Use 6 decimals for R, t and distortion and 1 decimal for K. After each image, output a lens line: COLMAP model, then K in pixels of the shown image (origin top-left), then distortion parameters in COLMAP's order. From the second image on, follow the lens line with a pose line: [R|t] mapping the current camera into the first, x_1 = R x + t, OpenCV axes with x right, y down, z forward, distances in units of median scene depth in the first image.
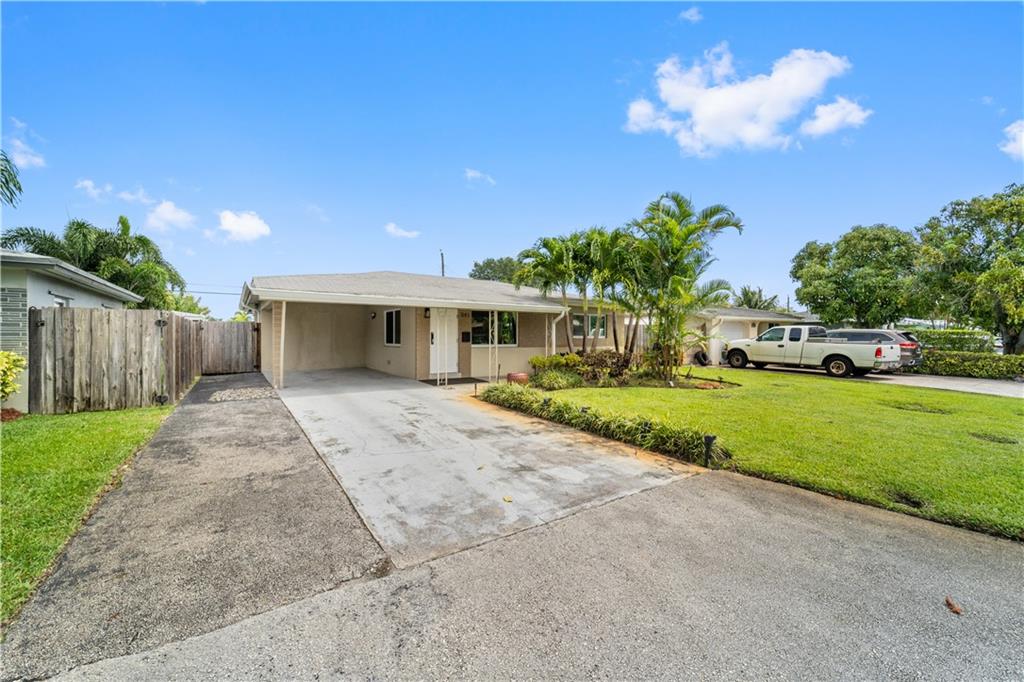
lens RADIAL K [[414.2, 0, 512.8], [0, 414.2, 335.2], [0, 0, 1]] dist [0.000867, -0.000155]
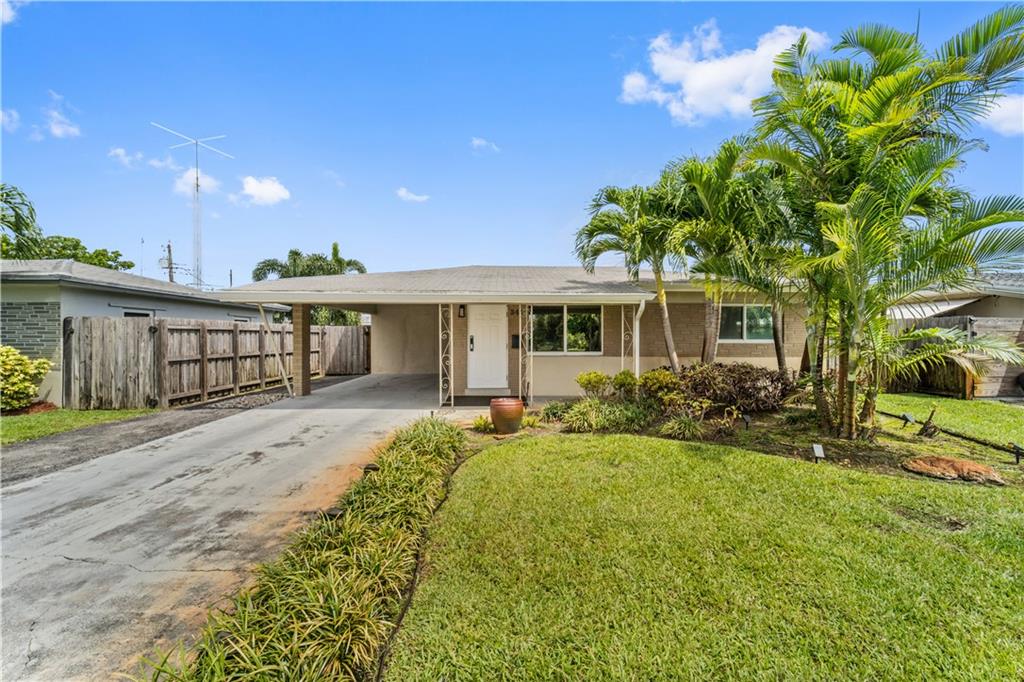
lens RADIAL K [[414.2, 0, 512.8], [0, 414.2, 335.2], [0, 0, 1]] dist [0.000867, -0.000155]
pose [[0.837991, -0.004807, -0.545662, 0.329209], [0.004227, 0.999988, -0.002319, -0.005849], [0.545667, -0.000363, 0.838002, 0.423428]]
